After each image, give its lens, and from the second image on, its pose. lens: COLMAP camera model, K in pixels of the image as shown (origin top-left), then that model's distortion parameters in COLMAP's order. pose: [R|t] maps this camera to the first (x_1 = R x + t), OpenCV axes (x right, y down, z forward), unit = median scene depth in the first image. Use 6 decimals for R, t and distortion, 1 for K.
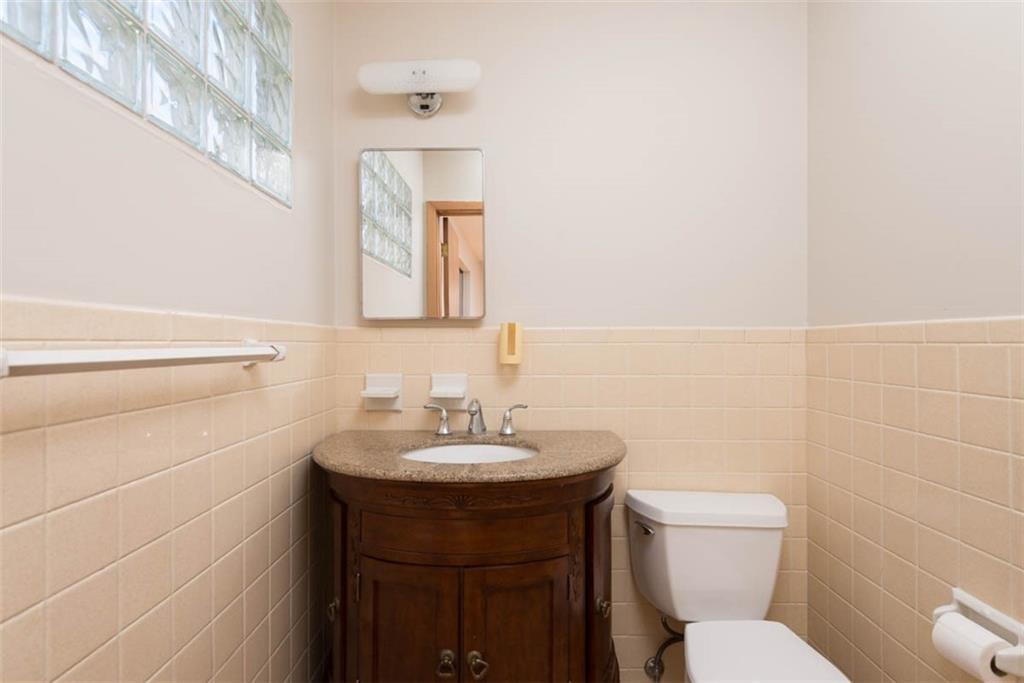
lens RADIAL K [[474.4, 0, 510.7], [0, 474.4, 341.2], [0, 0, 1]] dist [0.012839, -0.001423]
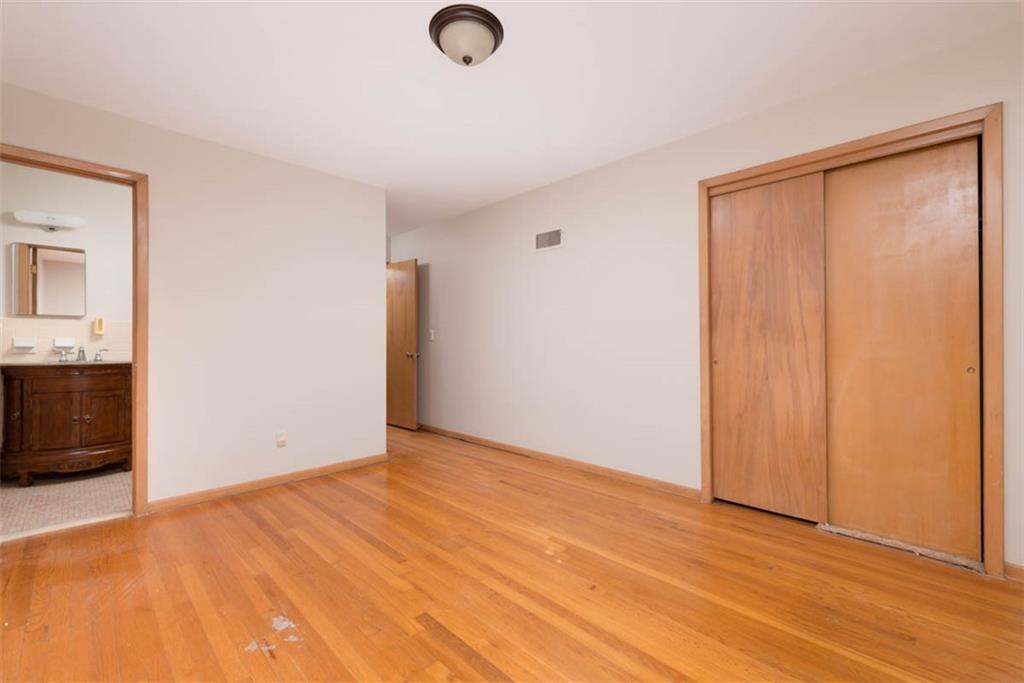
lens RADIAL K [[447.1, 0, 510.7], [0, 447.1, 336.0], [0, 0, 1]] dist [0.011454, -0.000853]
pose [[0.708117, 0.011809, 0.705997, -0.151822], [-0.008748, 0.999930, -0.007951, 0.060716], [-0.706041, -0.000546, 0.708170, -2.398551]]
